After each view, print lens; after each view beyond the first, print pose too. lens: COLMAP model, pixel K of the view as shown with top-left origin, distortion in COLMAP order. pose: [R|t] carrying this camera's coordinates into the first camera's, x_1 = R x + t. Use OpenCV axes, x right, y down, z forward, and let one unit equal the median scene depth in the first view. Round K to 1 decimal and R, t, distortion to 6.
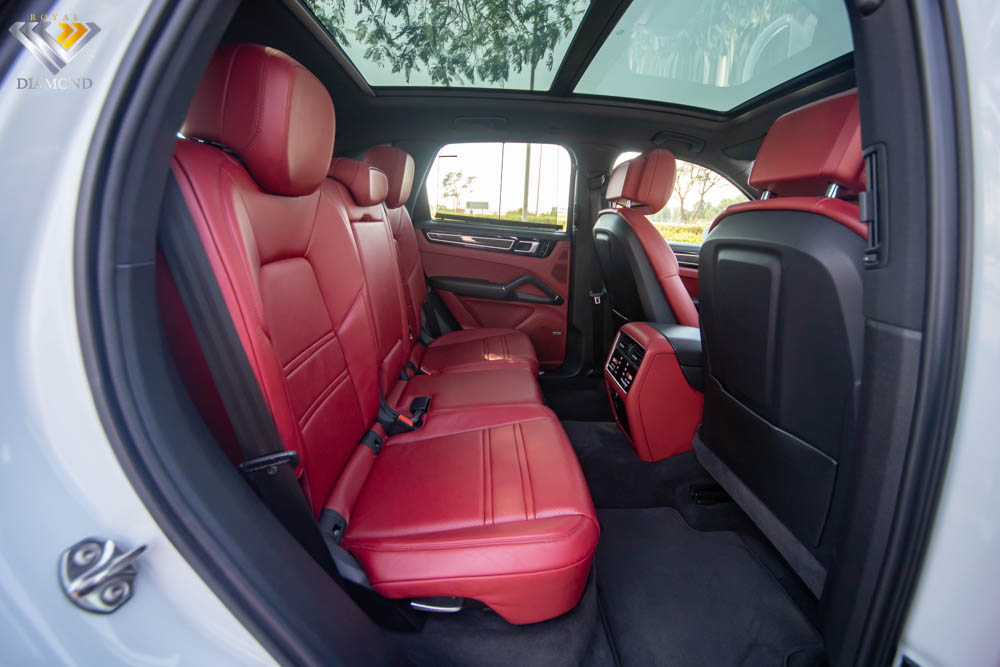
lens RADIAL K [[376.1, 0, 500.0], [0, 376.1, 333.5], [0, 0, 1]] dist [-0.001872, -0.000084]
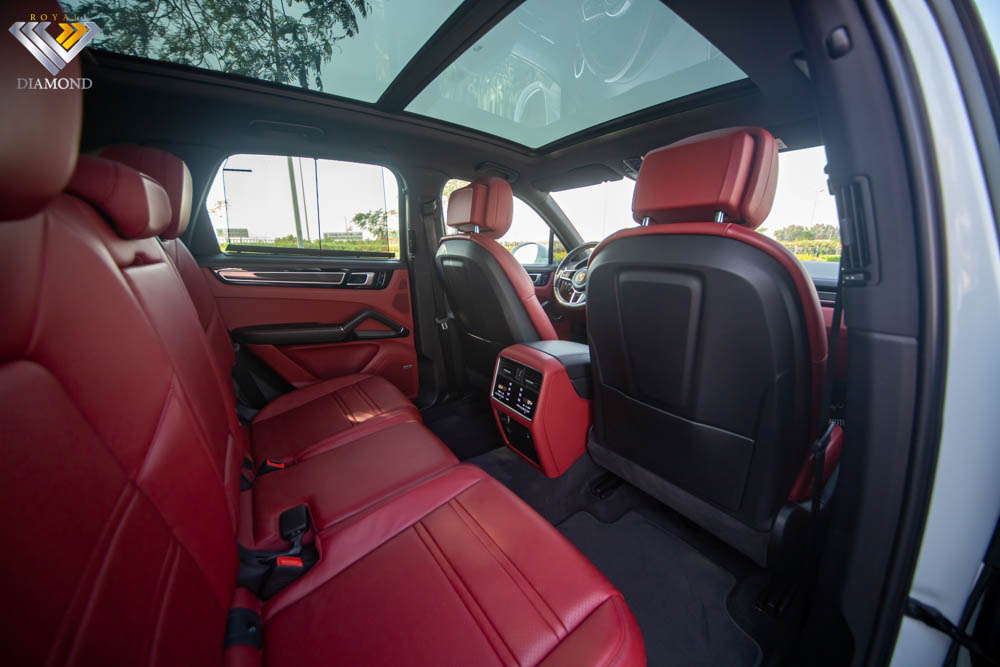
lens RADIAL K [[350.6, 0, 500.8], [0, 350.6, 338.0], [0, 0, 1]] dist [-0.011064, -0.000029]
pose [[0.838674, -0.169669, 0.517531, -0.138867], [0.185507, 0.982409, 0.021457, -0.070152], [-0.512068, 0.078010, 0.855395, 0.195060]]
